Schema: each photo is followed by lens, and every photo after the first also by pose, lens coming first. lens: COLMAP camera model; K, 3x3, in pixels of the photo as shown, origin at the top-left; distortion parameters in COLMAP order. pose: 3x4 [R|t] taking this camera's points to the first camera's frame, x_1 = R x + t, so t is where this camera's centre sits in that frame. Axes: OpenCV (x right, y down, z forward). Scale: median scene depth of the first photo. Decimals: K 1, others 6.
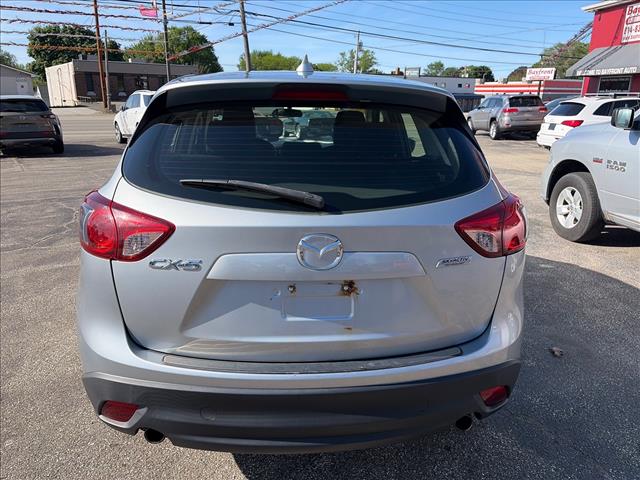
lens RADIAL K [[503.3, 0, 320.0], [0, 503.3, 240.0], [0, 0, 1]] dist [0.051140, -0.053603]
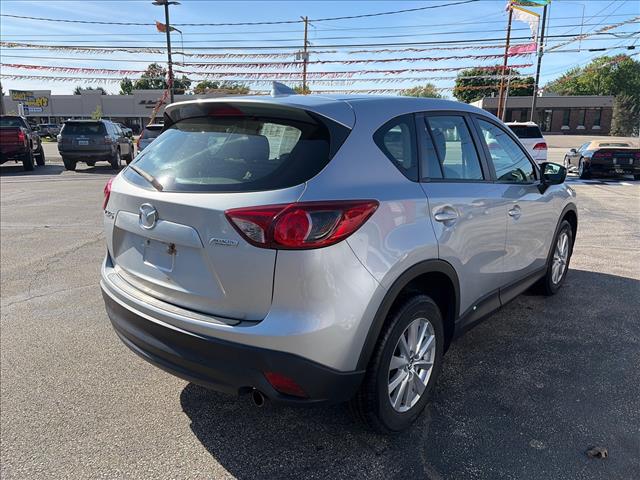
lens RADIAL K [[503.3, 0, 320.0], [0, 503.3, 240.0], [0, 0, 1]] dist [0.051140, -0.053603]
pose [[0.675086, 0.151001, -0.722120, 0.108254], [-0.198166, 0.979971, 0.019662, -0.002867], [0.710626, 0.129826, 0.691488, 0.027206]]
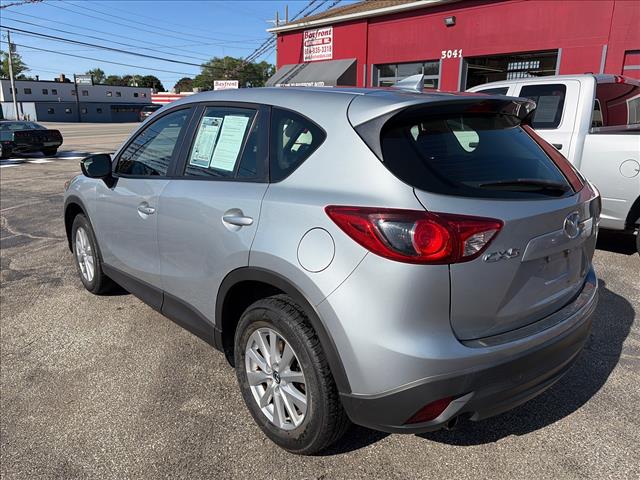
lens RADIAL K [[503.3, 0, 320.0], [0, 503.3, 240.0], [0, 0, 1]] dist [0.051140, -0.053603]
pose [[0.784517, -0.164614, 0.597859, -0.099764], [0.174862, 0.983722, 0.041402, -0.008004], [-0.594943, 0.072063, 0.800531, 0.026963]]
